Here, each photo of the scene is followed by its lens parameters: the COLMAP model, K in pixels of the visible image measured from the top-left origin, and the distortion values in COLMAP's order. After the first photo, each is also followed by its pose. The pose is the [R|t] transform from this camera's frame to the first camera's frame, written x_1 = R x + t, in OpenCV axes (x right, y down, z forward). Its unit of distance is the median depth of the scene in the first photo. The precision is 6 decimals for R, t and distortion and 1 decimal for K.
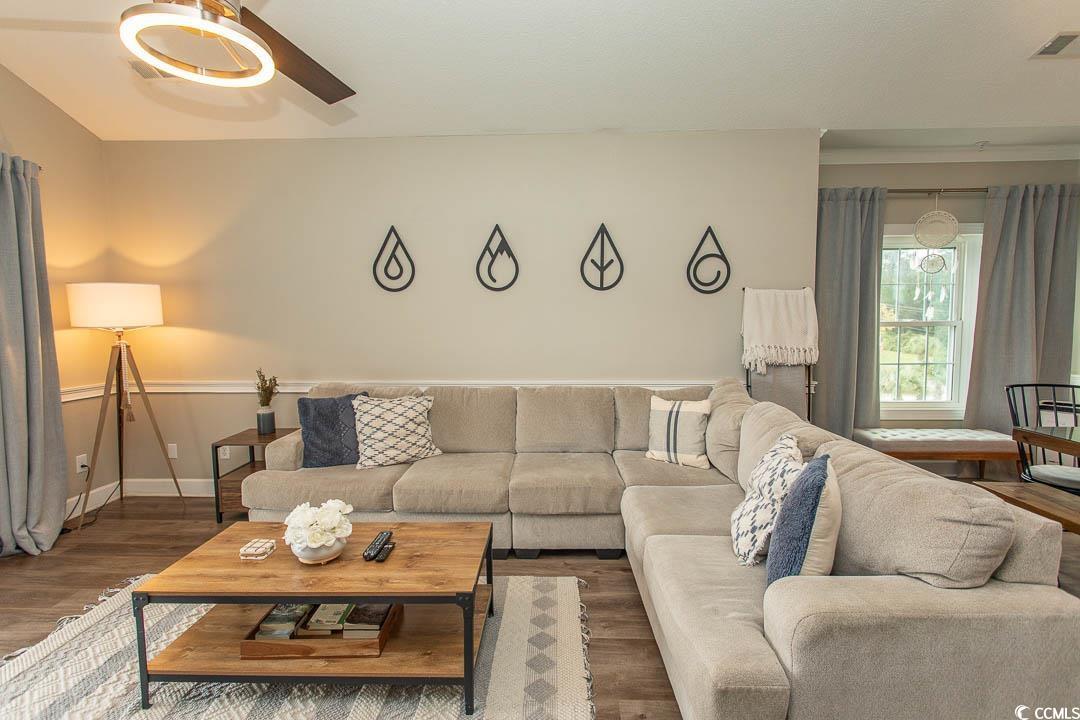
lens RADIAL K [[508.3, 0, 537.3], [0, 508.3, 355.5], [0, 0, 1]] dist [-0.000740, 0.002551]
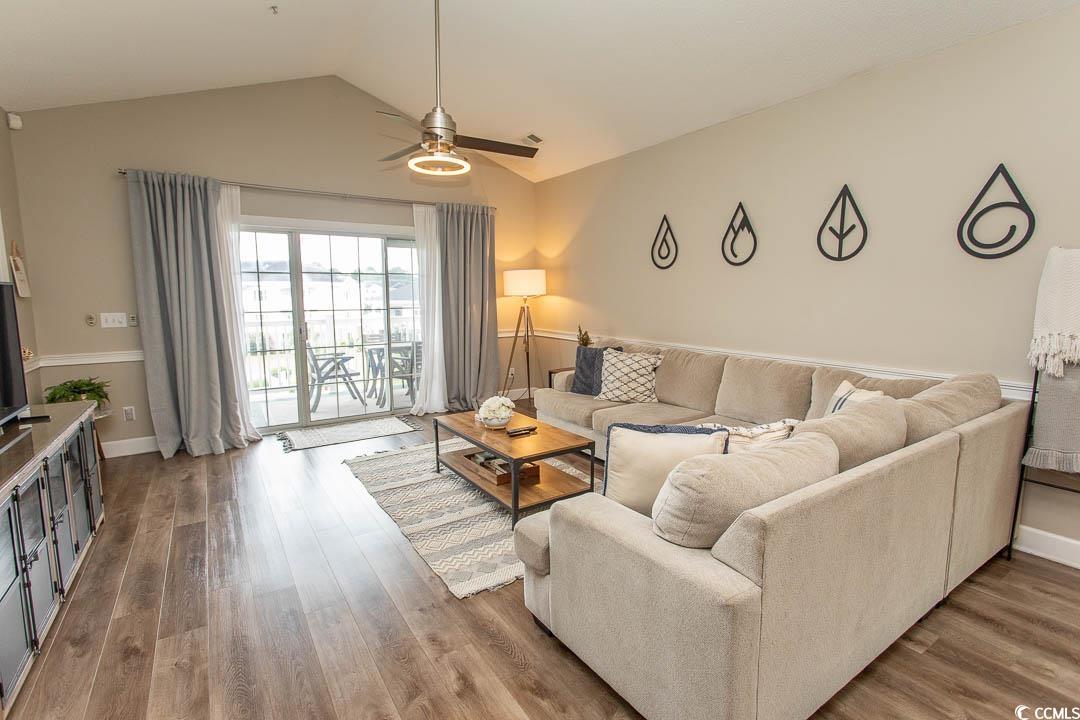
lens RADIAL K [[508.3, 0, 537.3], [0, 508.3, 355.5], [0, 0, 1]] dist [-0.000740, 0.002551]
pose [[0.575653, 0.106011, -0.810793, 0.570444], [-0.058882, 0.994360, 0.088206, -0.009778], [0.815571, -0.003035, 0.578649, 0.046760]]
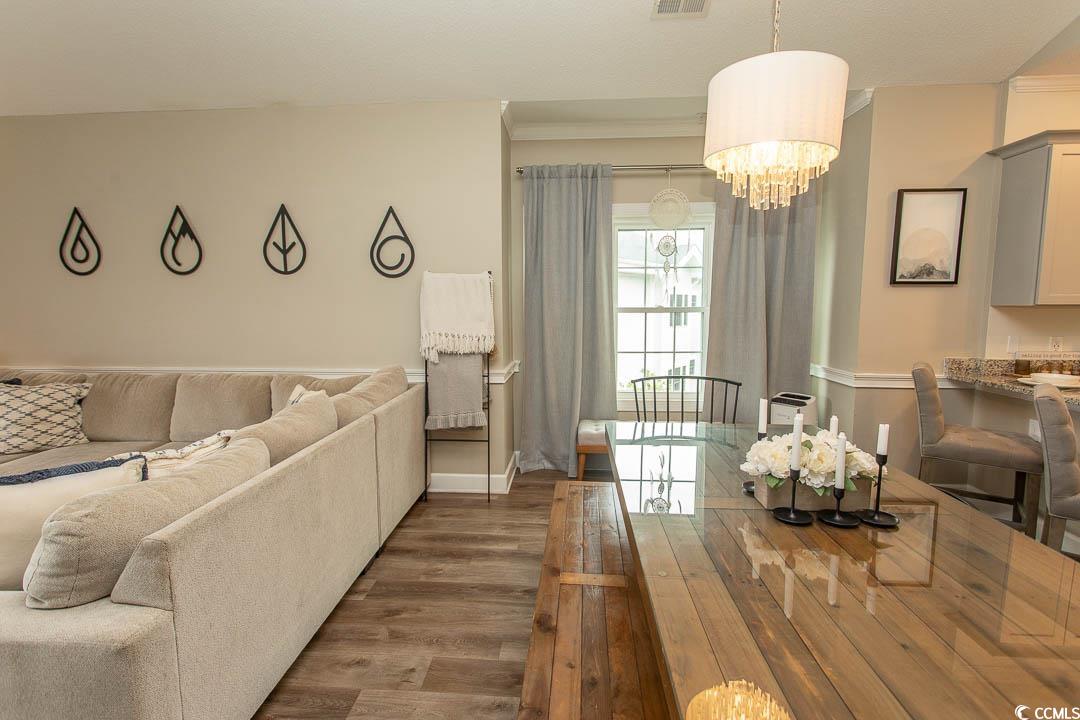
lens RADIAL K [[508.3, 0, 537.3], [0, 508.3, 355.5], [0, 0, 1]] dist [-0.000740, 0.002551]
pose [[0.999245, 0.006448, -0.038301, 0.646218], [-0.005162, 0.999423, 0.033577, -0.009902], [0.038496, -0.033354, 0.998702, 0.054454]]
